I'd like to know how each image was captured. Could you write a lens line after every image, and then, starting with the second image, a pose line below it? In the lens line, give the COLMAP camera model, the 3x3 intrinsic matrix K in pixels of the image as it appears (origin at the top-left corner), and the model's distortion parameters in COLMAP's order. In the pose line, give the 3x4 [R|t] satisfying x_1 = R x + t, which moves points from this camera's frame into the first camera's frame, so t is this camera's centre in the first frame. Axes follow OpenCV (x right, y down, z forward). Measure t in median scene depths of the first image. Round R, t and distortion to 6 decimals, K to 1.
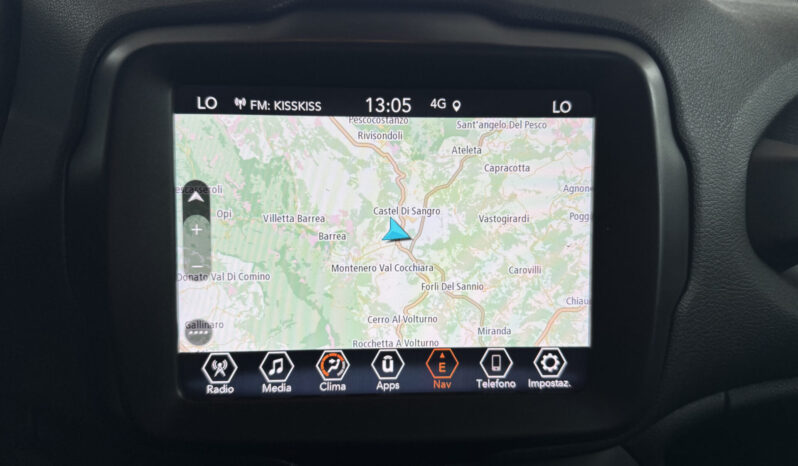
lens RADIAL K [[572.1, 0, 399.0], [0, 572.1, 233.0], [0, 0, 1]] dist [0.006217, -0.004391]
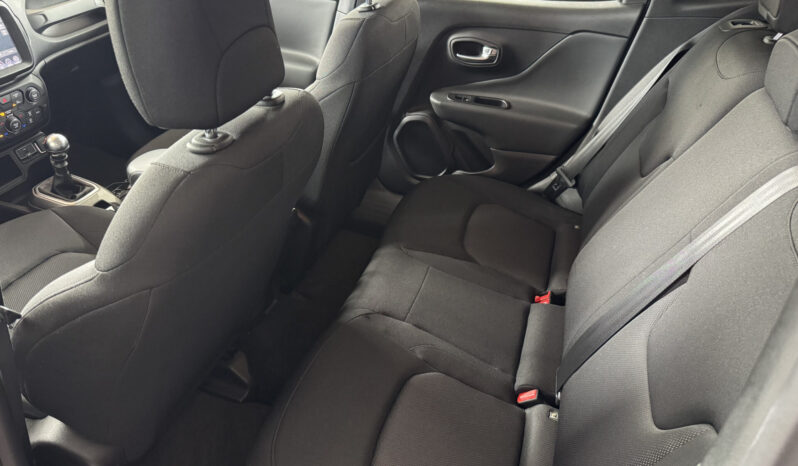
lens RADIAL K [[572.1, 0, 399.0], [0, 572.1, 233.0], [0, 0, 1]] dist [0.006217, -0.004391]
pose [[0.381804, -0.524673, 0.760884, -3.772936], [0.215319, 0.851092, 0.478832, -0.239992], [-0.898812, -0.018987, 0.437922, -5.326998]]
